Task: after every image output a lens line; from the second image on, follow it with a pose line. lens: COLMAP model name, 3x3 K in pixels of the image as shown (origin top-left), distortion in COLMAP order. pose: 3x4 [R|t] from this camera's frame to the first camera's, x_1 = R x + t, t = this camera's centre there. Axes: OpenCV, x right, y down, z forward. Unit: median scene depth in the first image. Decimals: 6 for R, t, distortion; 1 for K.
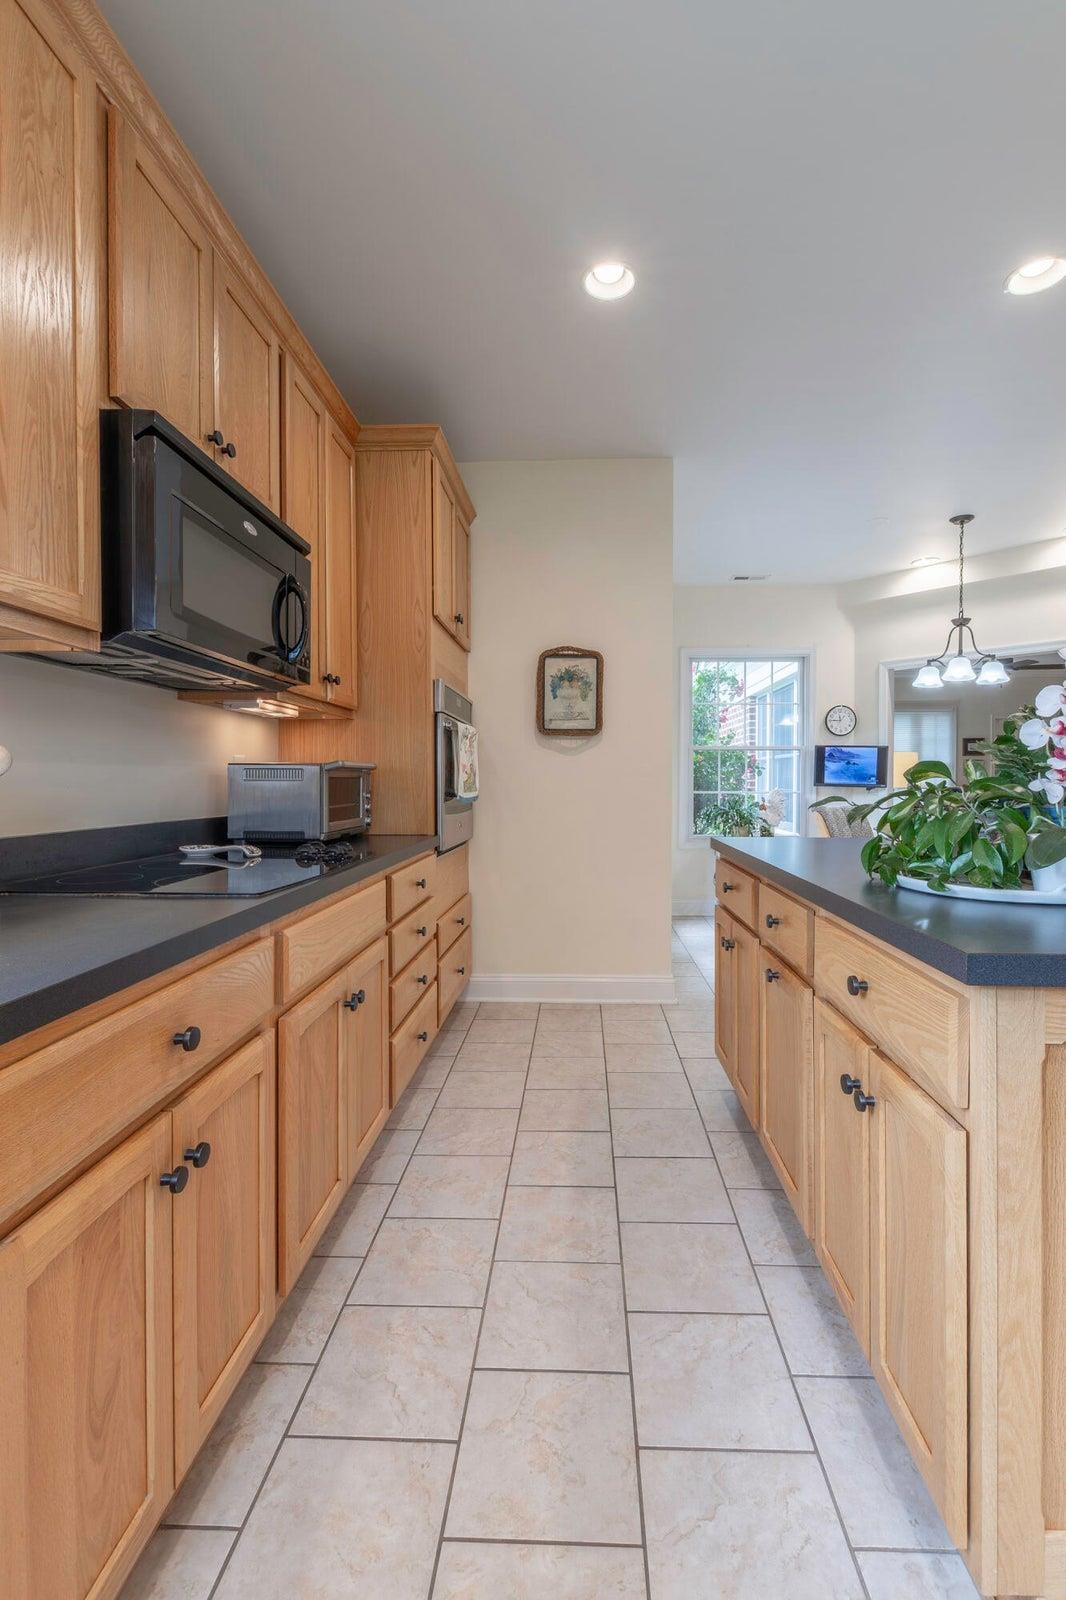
lens RADIAL K [[699.9, 0, 552.4], [0, 699.9, 781.5], [0, 0, 1]] dist [0.007440, -0.004102]
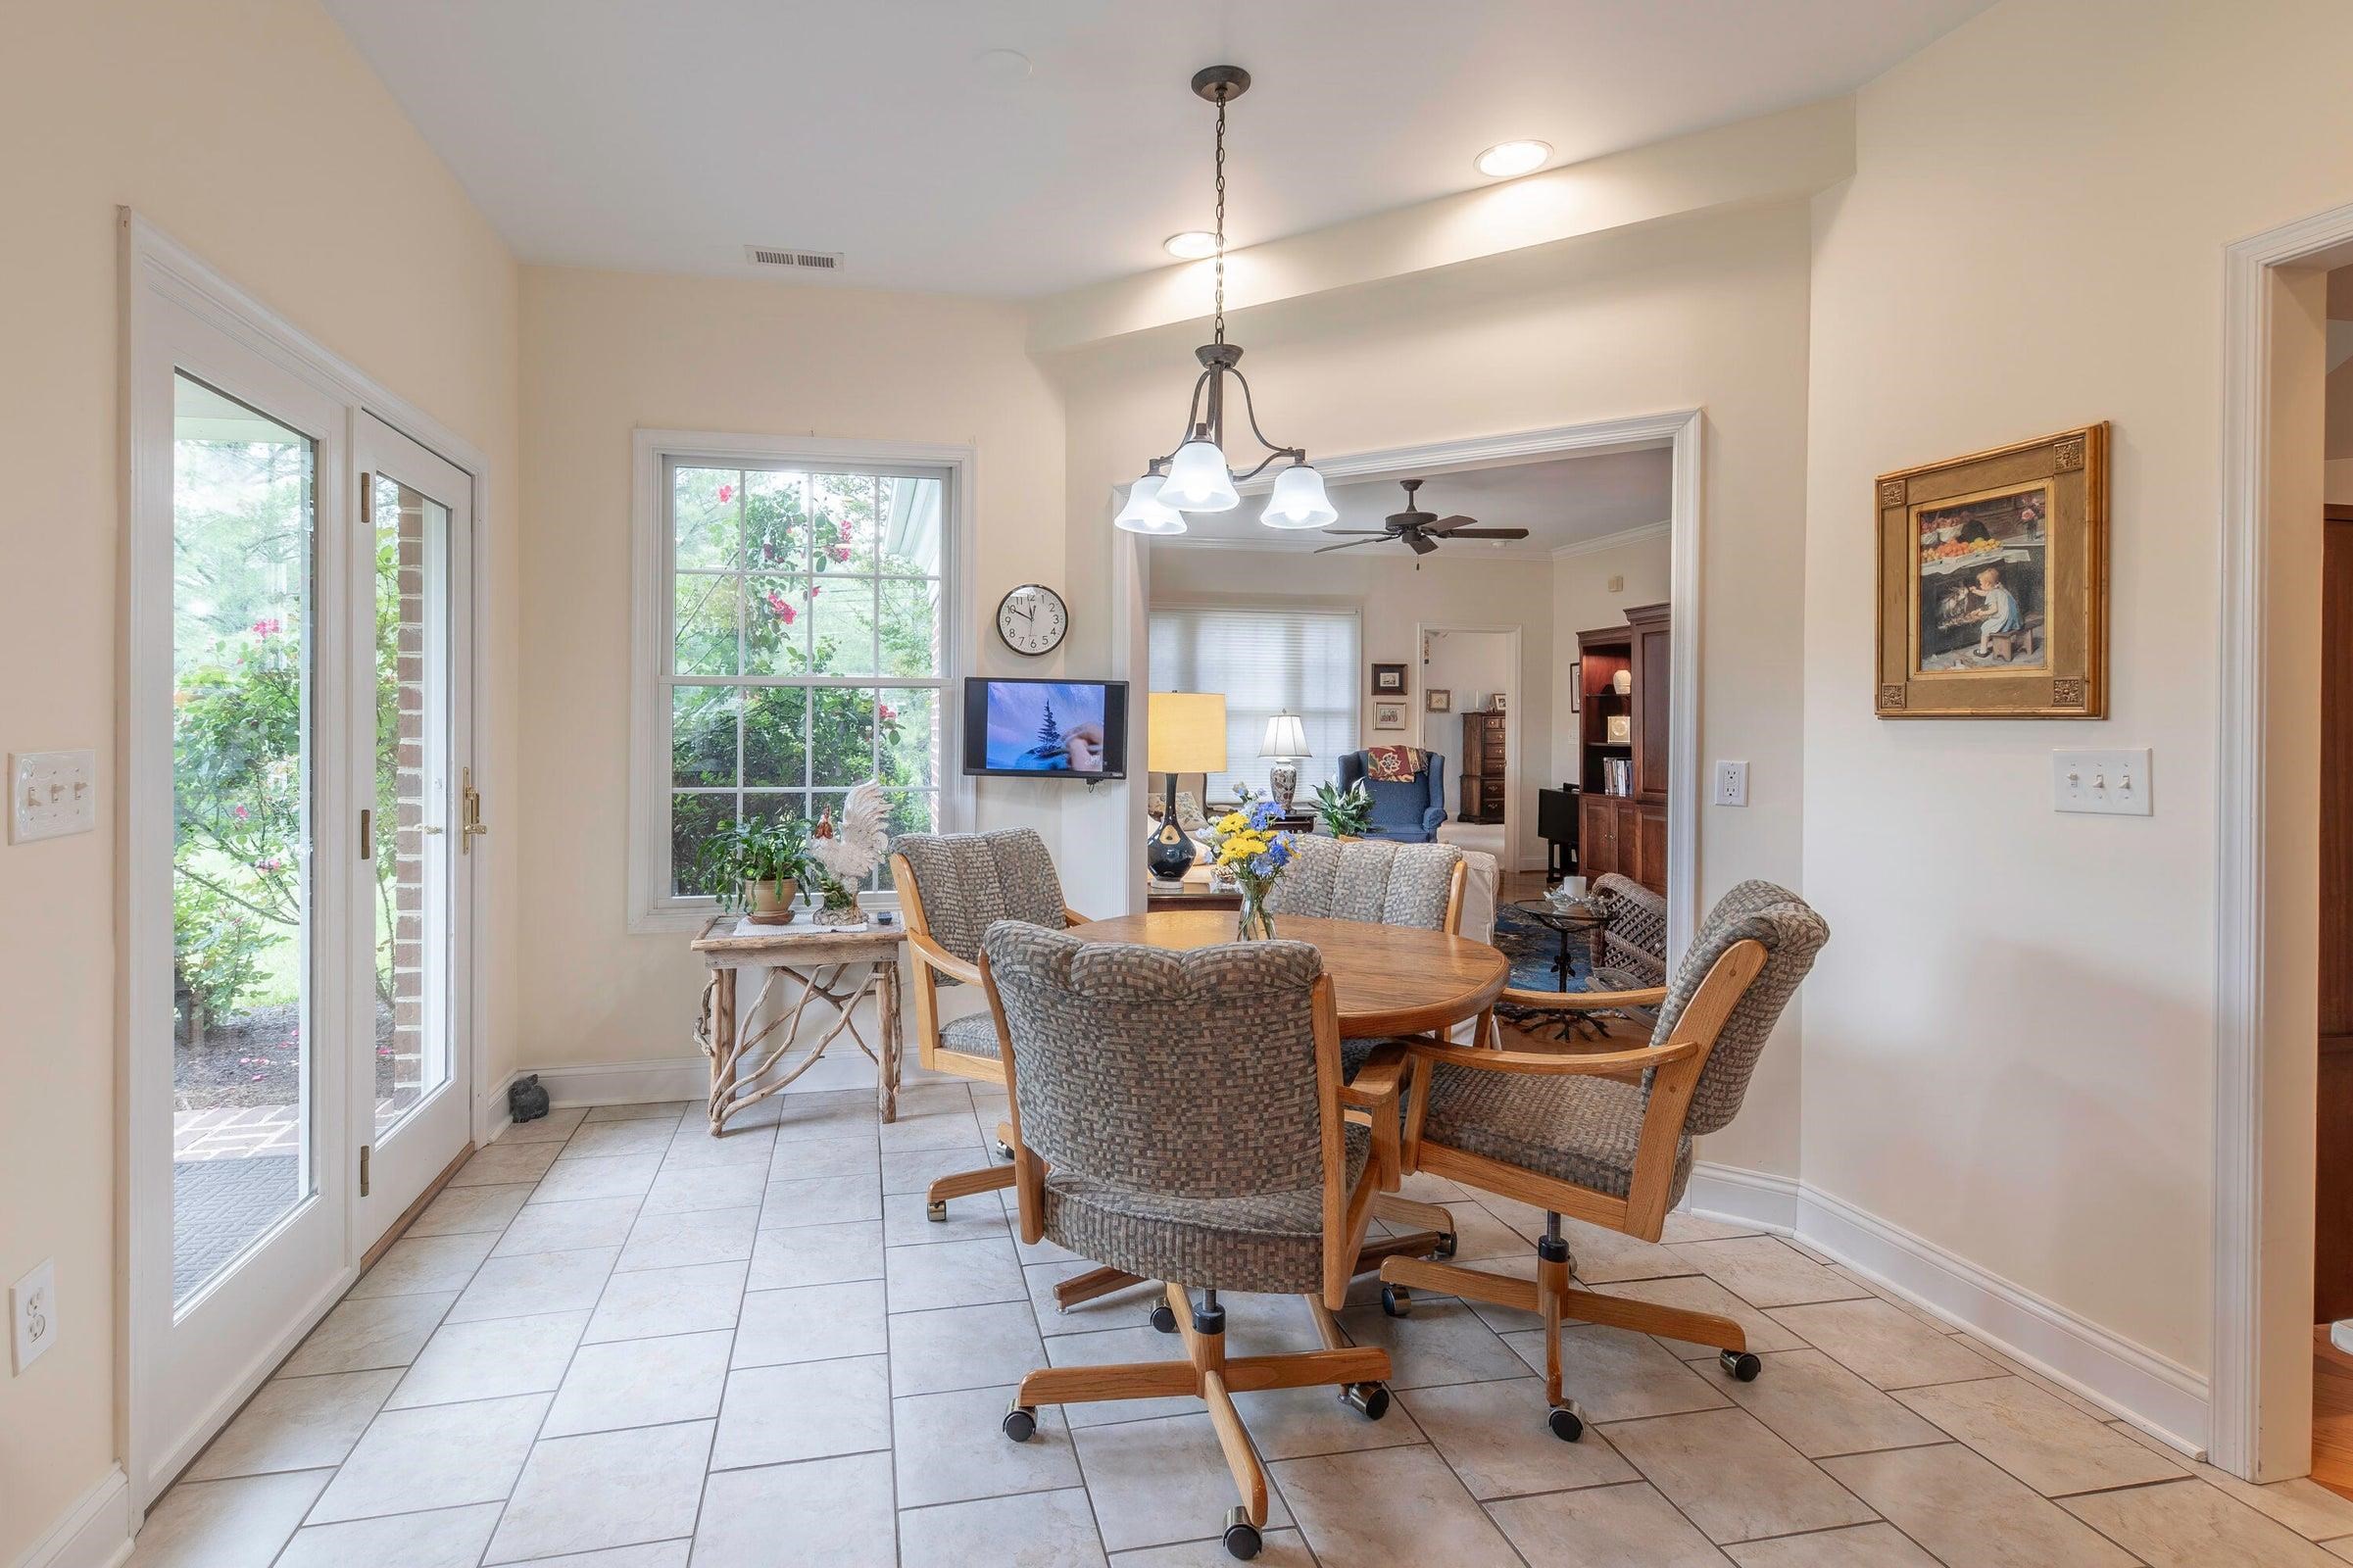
lens RADIAL K [[1112.4, 0, 1046.8], [0, 1112.4, 718.5], [0, 0, 1]] dist [0.002173, 0.000025]
pose [[0.980883, 0.004553, 0.194547, 0.289563], [-0.003757, 0.999983, -0.004458, -0.023852], [-0.194564, 0.003642, 0.980883, 0.333646]]
